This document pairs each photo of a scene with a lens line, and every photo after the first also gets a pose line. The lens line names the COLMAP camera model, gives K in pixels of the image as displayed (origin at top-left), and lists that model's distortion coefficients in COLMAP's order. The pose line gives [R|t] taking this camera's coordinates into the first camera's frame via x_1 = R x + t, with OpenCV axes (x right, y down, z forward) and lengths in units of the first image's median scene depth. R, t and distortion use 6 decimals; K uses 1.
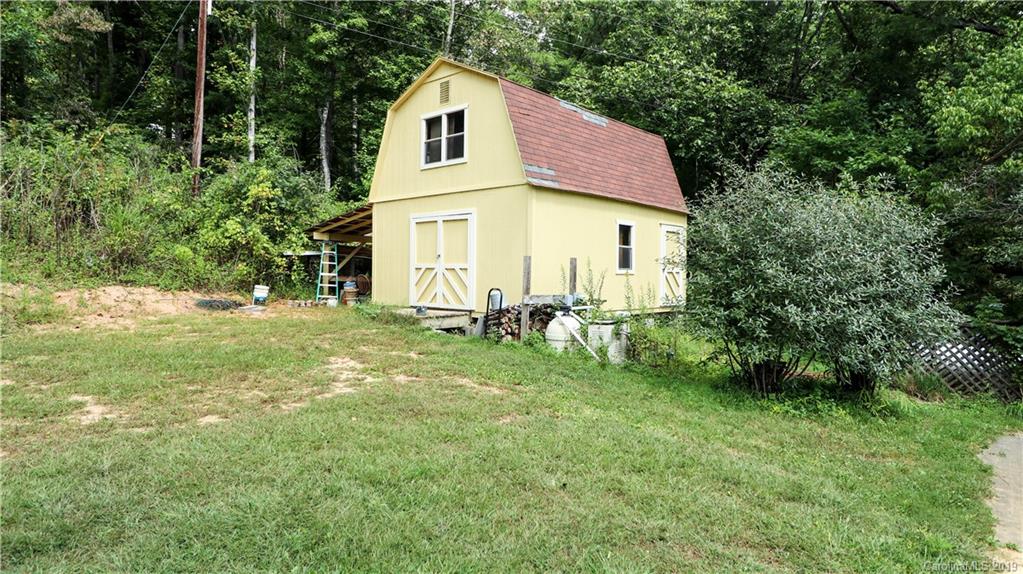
lens RADIAL K [[591.7, 0, 511.5], [0, 591.7, 287.0], [0, 0, 1]] dist [-0.003118, -0.000417]
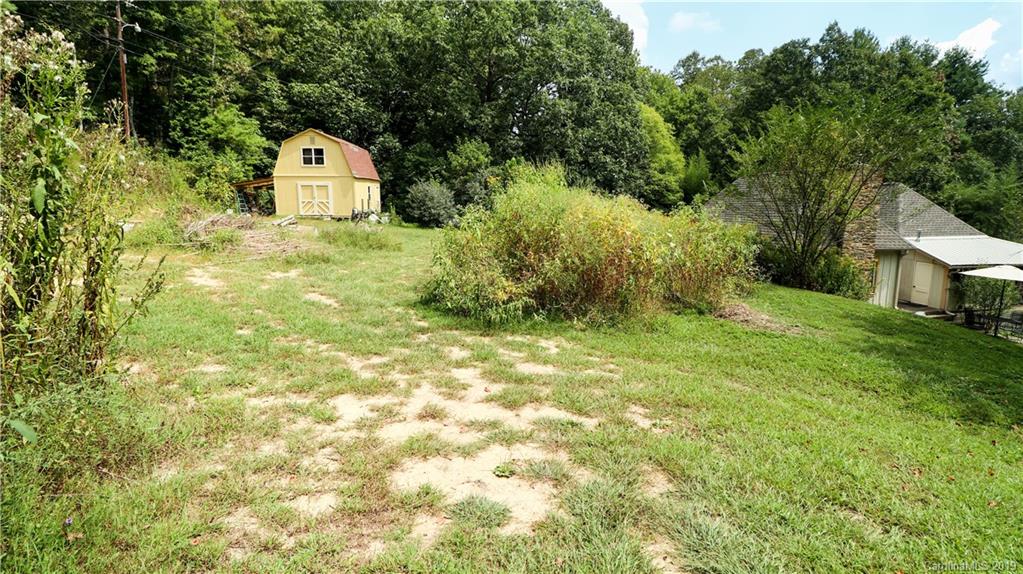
lens RADIAL K [[479.8, 0, 511.5], [0, 479.8, 287.0], [0, 0, 1]] dist [0.003743, -0.008406]
pose [[0.728505, -0.138625, 0.670868, -1.071429], [0.021977, 0.983536, 0.179368, -0.023160], [-0.684688, -0.115927, 0.719557, -1.435265]]
